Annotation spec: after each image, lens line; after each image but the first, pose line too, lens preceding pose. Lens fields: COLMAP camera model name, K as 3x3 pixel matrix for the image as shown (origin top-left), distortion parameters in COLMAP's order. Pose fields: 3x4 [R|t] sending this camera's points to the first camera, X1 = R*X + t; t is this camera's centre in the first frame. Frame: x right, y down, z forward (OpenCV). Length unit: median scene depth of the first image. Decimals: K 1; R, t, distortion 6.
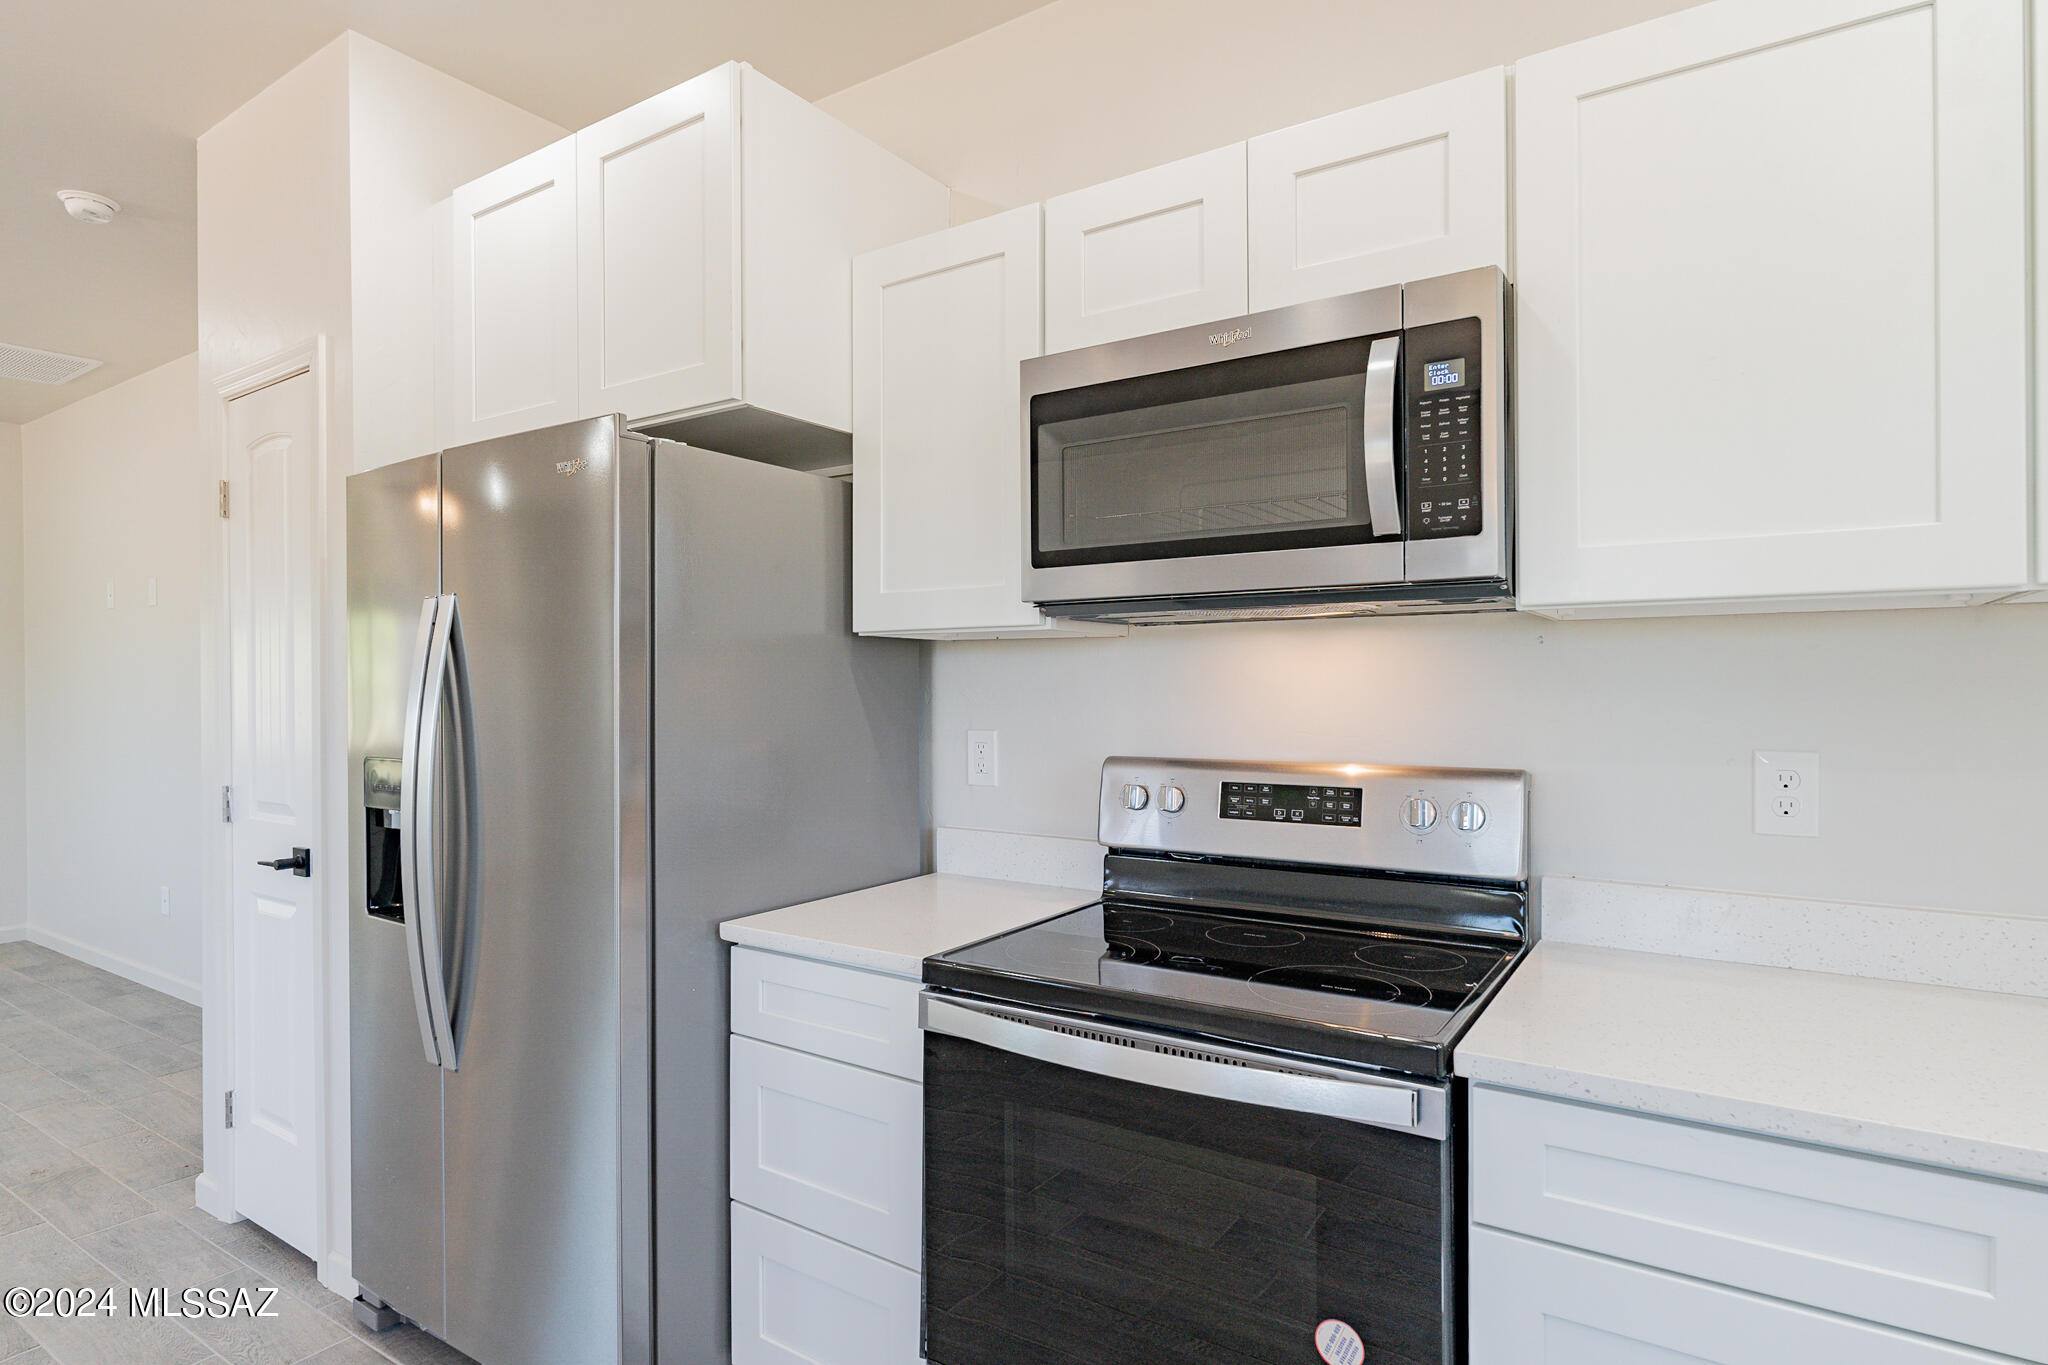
lens RADIAL K [[1107.2, 0, 1020.5], [0, 1107.2, 675.9], [0, 0, 1]] dist [-0.006572, 0.000580]
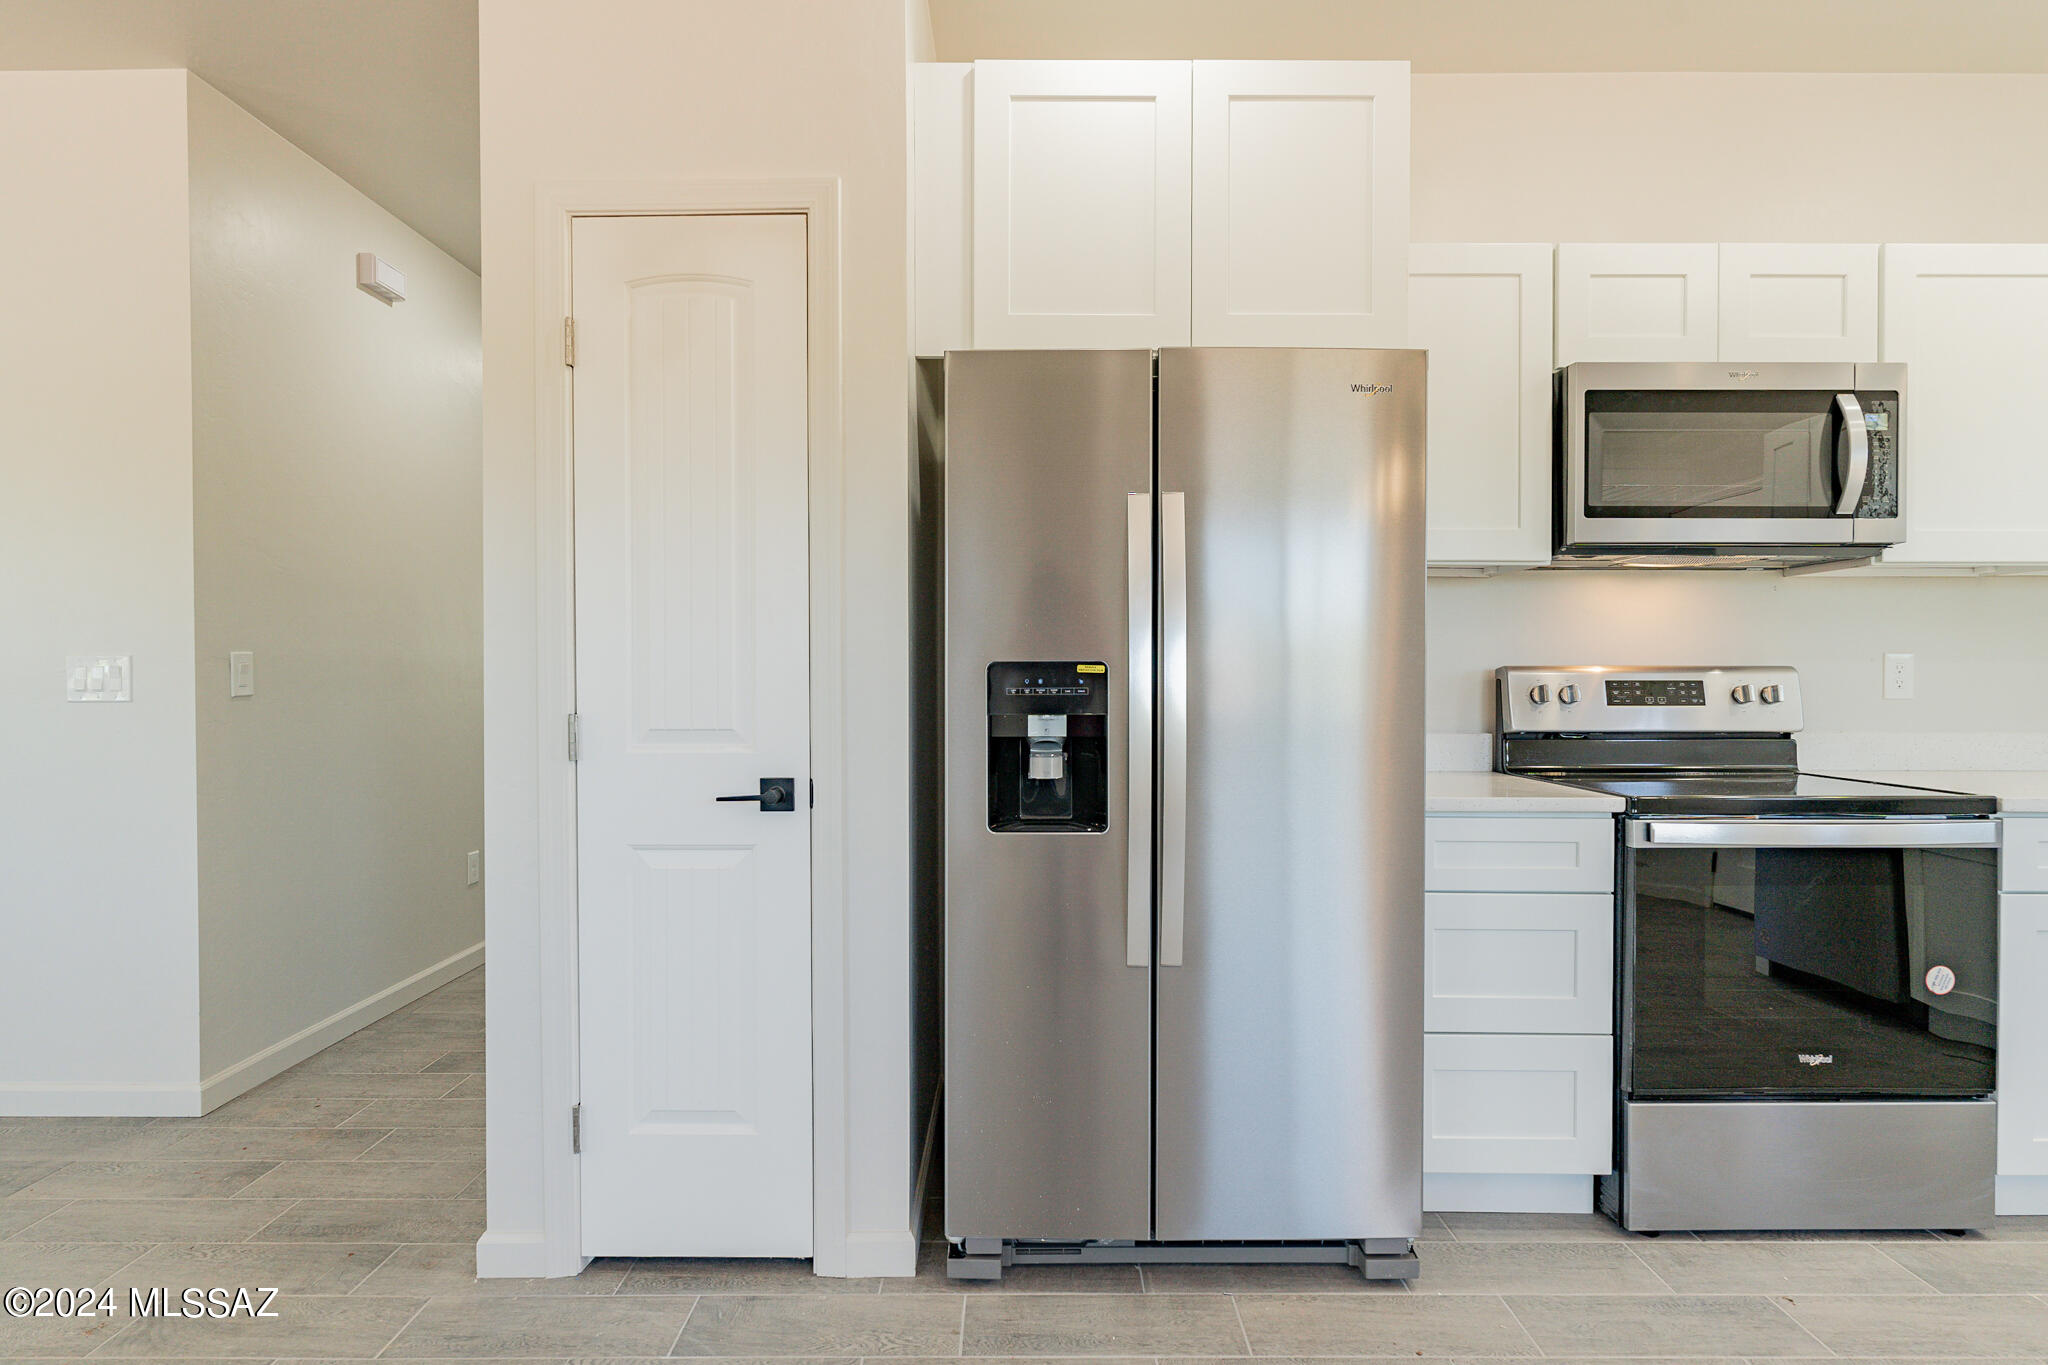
lens RADIAL K [[1064.4, 0, 1025.9], [0, 1064.4, 680.3], [0, 0, 1]] dist [-0.005885, 0.002544]
pose [[0.832697, 0.003557, 0.553718, -1.244809], [-0.009382, 0.999926, 0.007687, 0.096055], [-0.553650, -0.011596, 0.832669, 0.287463]]
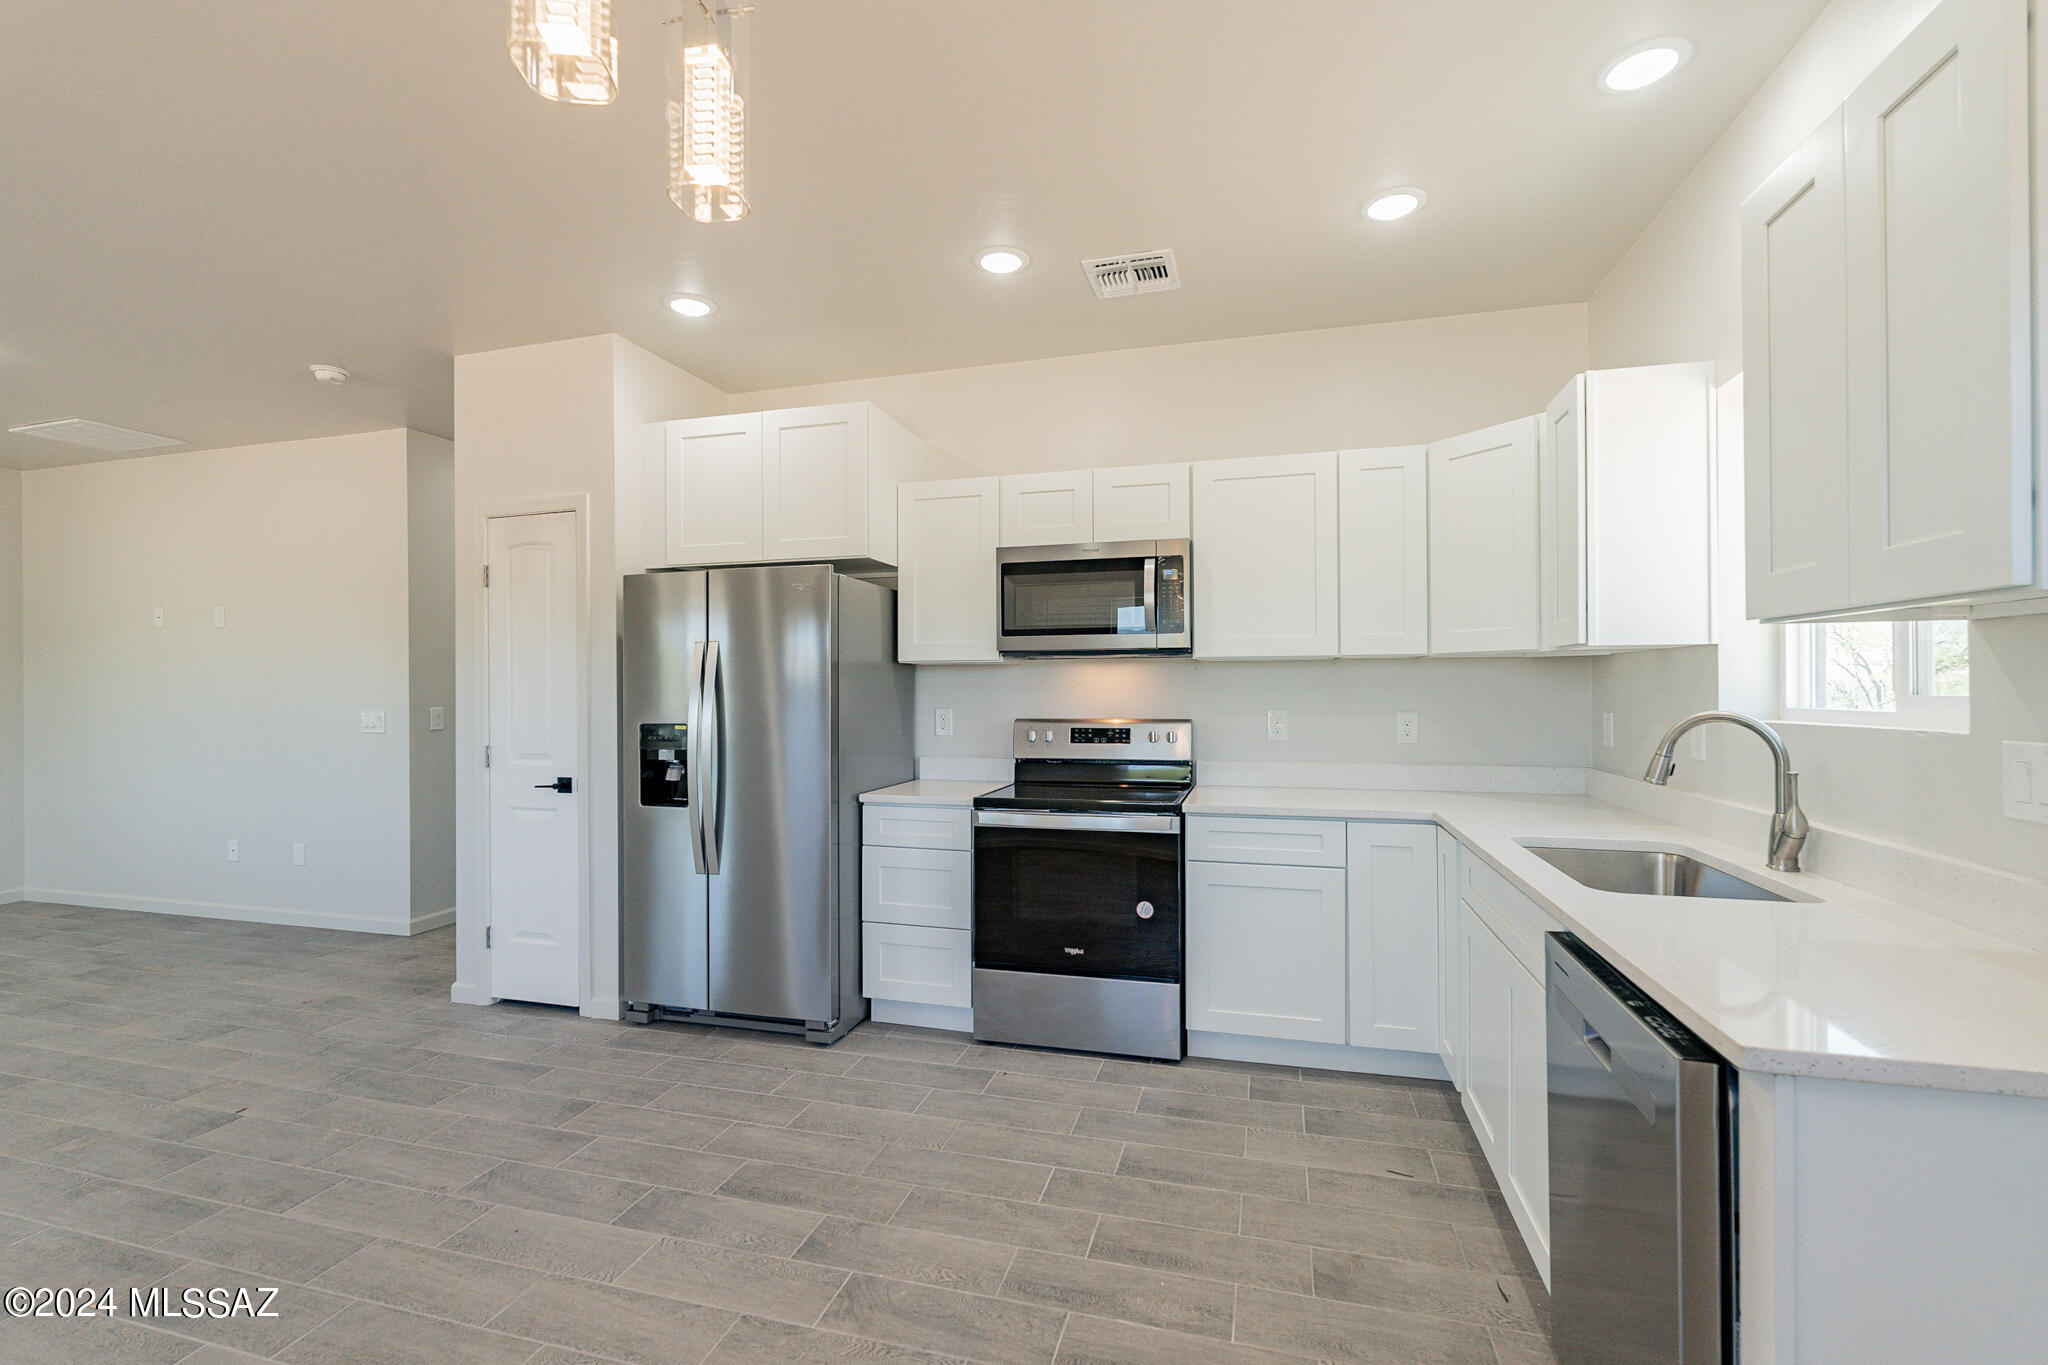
lens RADIAL K [[893.1, 0, 1028.6], [0, 893.1, 680.2], [0, 0, 1]] dist [-0.007850, 0.001060]
pose [[0.949478, 0.004378, 0.313802, -0.516847], [-0.002833, 0.999982, -0.005379, 0.005754], [-0.313819, 0.004218, 0.949473, -0.798335]]
